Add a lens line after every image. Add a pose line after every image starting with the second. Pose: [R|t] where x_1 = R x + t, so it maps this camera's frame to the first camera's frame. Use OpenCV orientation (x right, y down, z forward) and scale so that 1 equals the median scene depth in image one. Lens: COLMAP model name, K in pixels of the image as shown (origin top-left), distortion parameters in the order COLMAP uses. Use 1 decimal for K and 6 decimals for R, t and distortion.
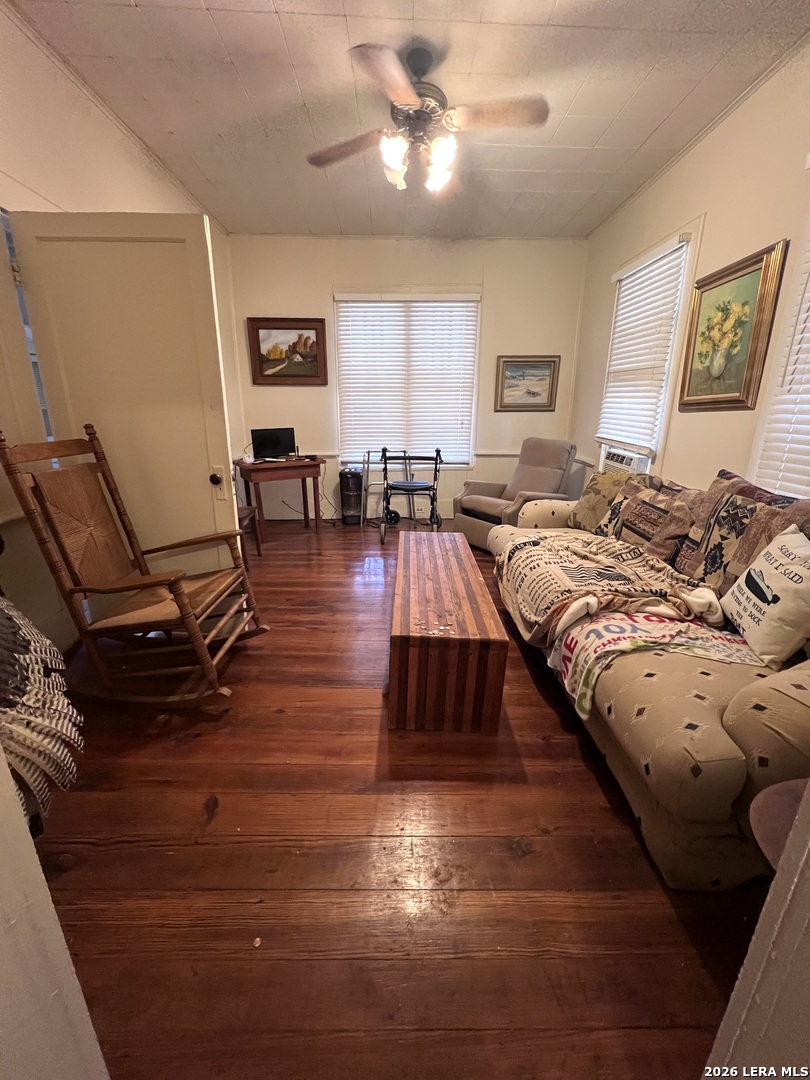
lens RADIAL K [[433.7, 0, 403.9], [0, 433.7, 537.1], [0, 0, 1]] dist [-0.002272, 0.000505]
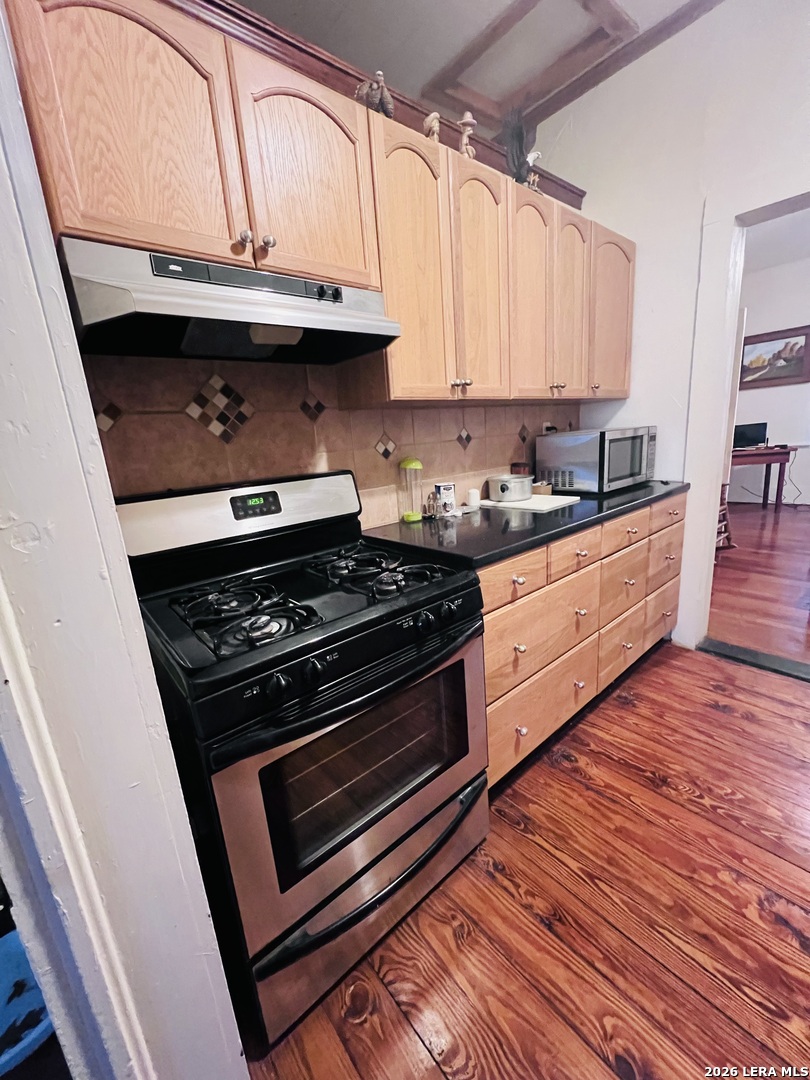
lens RADIAL K [[433.7, 0, 401.8], [0, 433.7, 538.6], [0, 0, 1]] dist [-0.002272, 0.000505]
pose [[0.634149, 0.128725, -0.762420, 0.059147], [-0.146513, 0.988186, 0.044979, 0.154670], [0.759203, 0.083181, 0.645517, -0.499860]]
